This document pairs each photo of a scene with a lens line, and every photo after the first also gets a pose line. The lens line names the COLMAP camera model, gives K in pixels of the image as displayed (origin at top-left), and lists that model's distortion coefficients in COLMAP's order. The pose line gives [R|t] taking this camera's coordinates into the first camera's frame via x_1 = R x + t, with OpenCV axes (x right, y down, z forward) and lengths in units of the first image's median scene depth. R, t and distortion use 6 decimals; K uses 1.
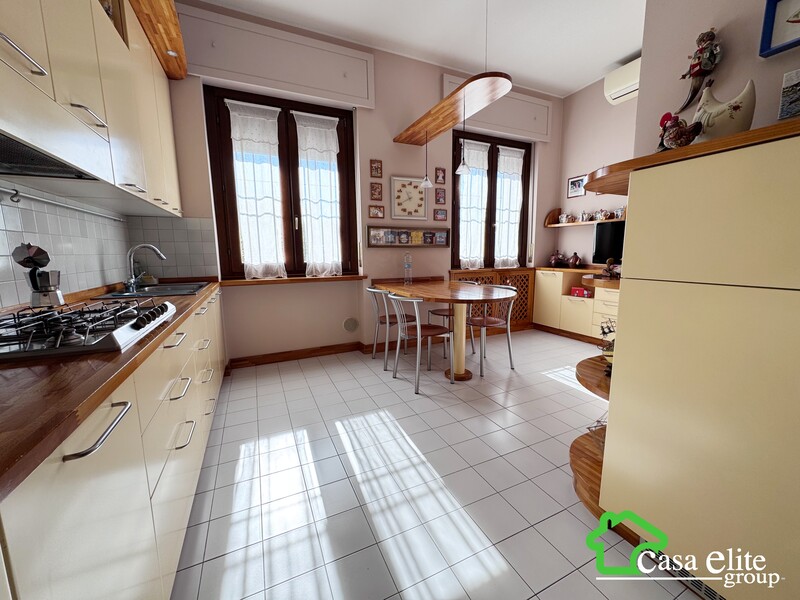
lens RADIAL K [[317.9, 0, 399.8], [0, 317.9, 297.8], [0, 0, 1]] dist [-0.001053, -0.000068]
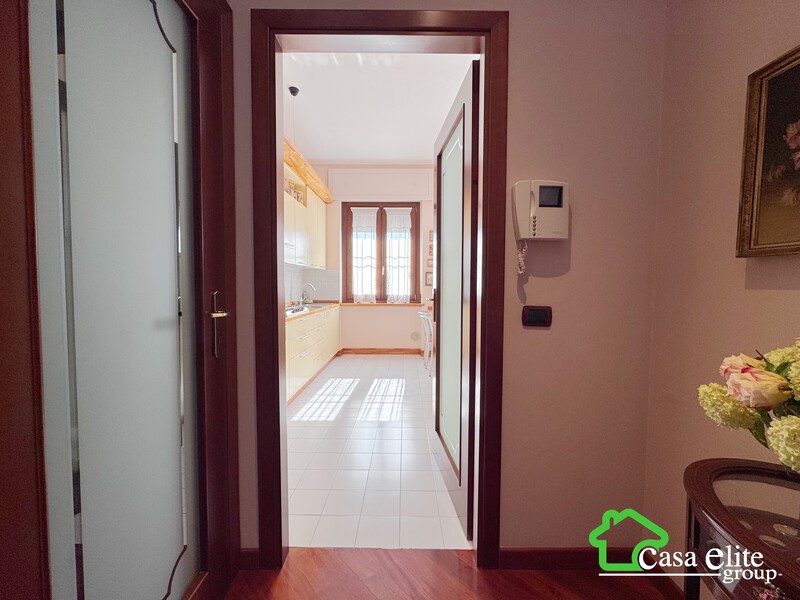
lens RADIAL K [[317.9, 0, 402.3], [0, 317.9, 298.8], [0, 0, 1]] dist [-0.001053, -0.000068]
pose [[0.901717, 0.034103, -0.430980, 0.463626], [-0.076712, 0.993686, -0.081870, 0.039397], [0.425467, 0.106885, 0.898640, -0.425679]]
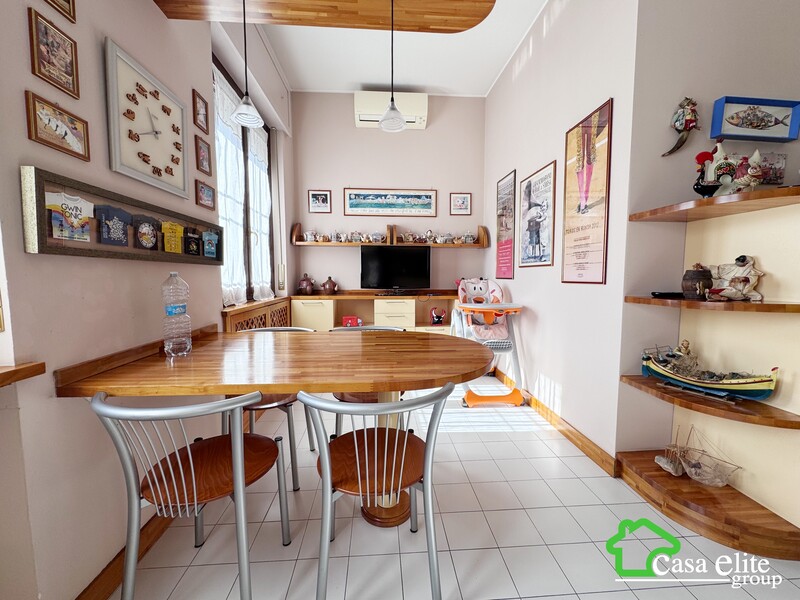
lens RADIAL K [[317.9, 0, 399.9], [0, 317.9, 298.5], [0, 0, 1]] dist [-0.001053, -0.000068]
pose [[0.359832, -0.058989, 0.931151, -0.235750], [0.129919, 0.991445, 0.012603, -0.086969], [-0.923928, 0.116439, 0.364417, 0.639915]]
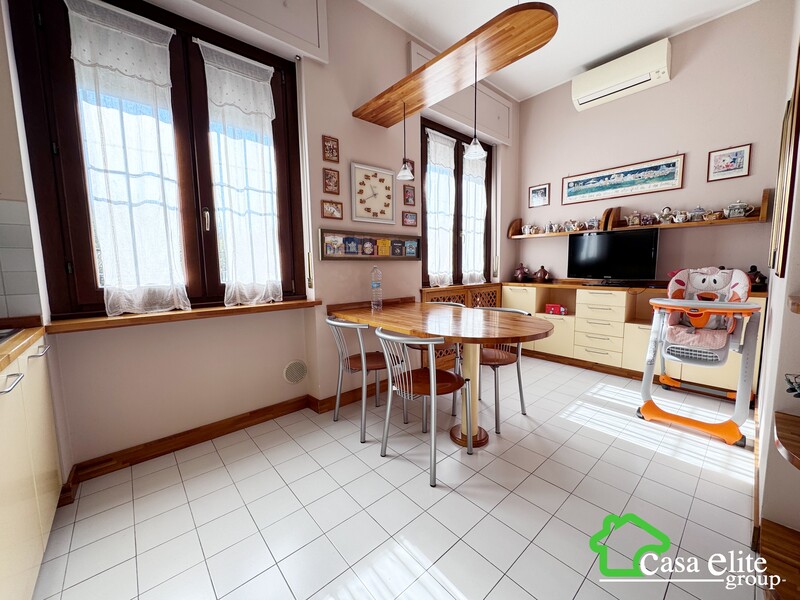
lens RADIAL K [[317.9, 0, 400.0], [0, 317.9, 298.1], [0, 0, 1]] dist [-0.001053, -0.000068]
pose [[0.959453, -0.032715, 0.279964, -0.133155], [0.044787, 0.998317, -0.036832, -0.042282], [-0.278288, 0.047877, 0.959304, 0.290034]]
